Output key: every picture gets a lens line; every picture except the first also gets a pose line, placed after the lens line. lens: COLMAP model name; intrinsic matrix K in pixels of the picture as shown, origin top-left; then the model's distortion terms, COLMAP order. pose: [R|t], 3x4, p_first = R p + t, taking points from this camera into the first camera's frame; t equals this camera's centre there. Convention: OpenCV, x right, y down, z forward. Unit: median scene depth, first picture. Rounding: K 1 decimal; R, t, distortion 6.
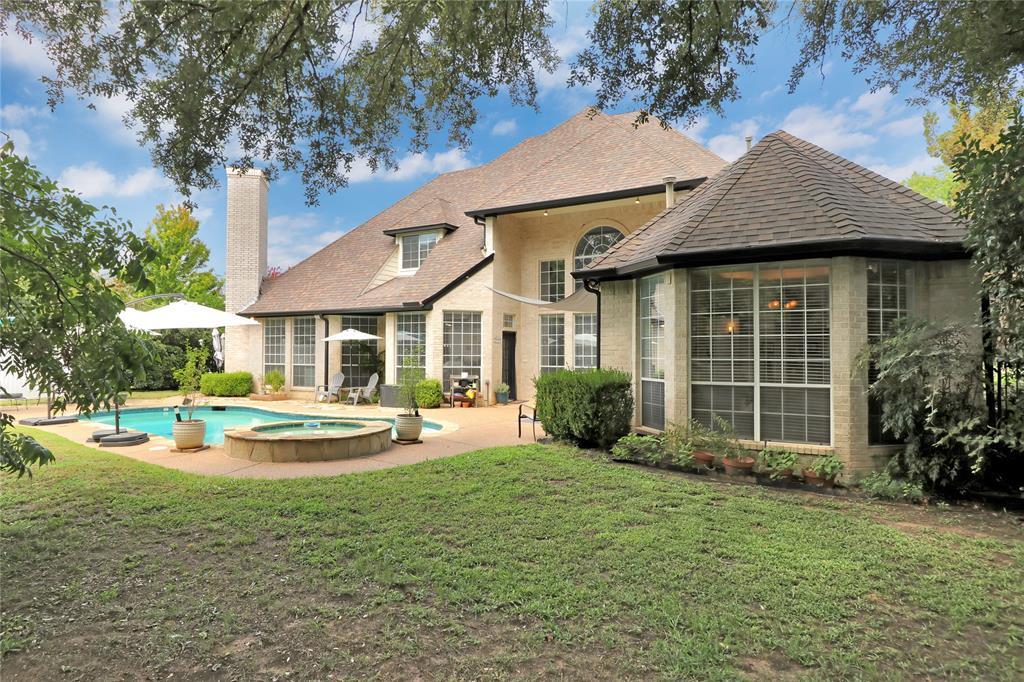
lens RADIAL K [[619.9, 0, 512.3], [0, 619.9, 340.3], [0, 0, 1]] dist [0.000132, 0.000139]
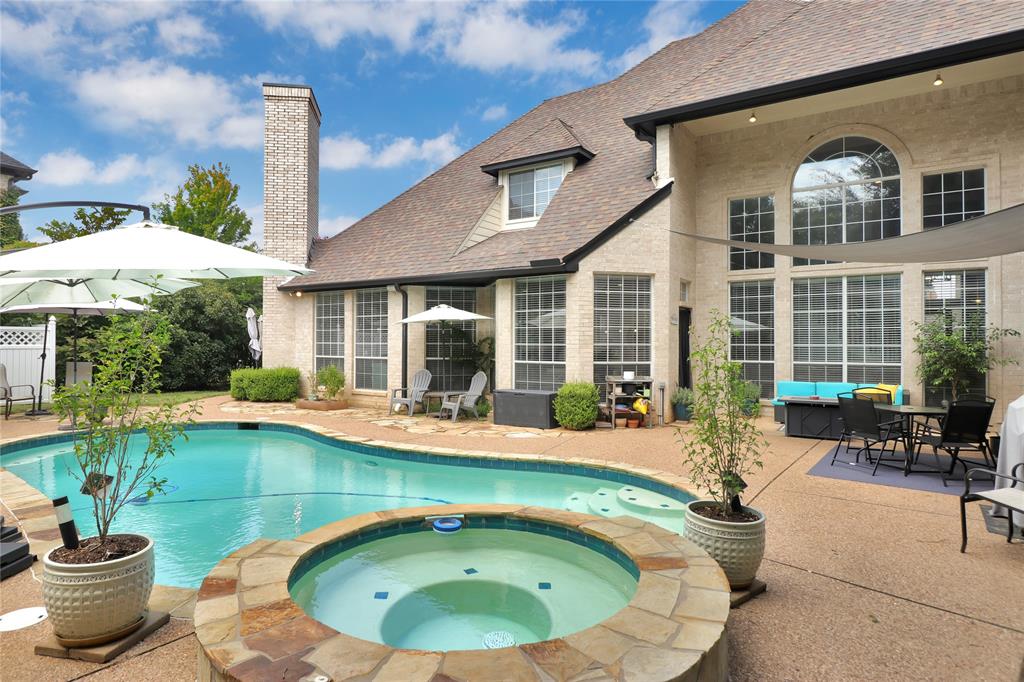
lens RADIAL K [[619.9, 0, 511.9], [0, 619.9, 338.8], [0, 0, 1]] dist [0.000132, 0.000139]
pose [[0.997590, 0.000474, -0.069381, -0.138682], [0.000368, 0.999927, 0.012114, 0.010298], [0.069382, -0.012110, 0.997517, 0.336664]]
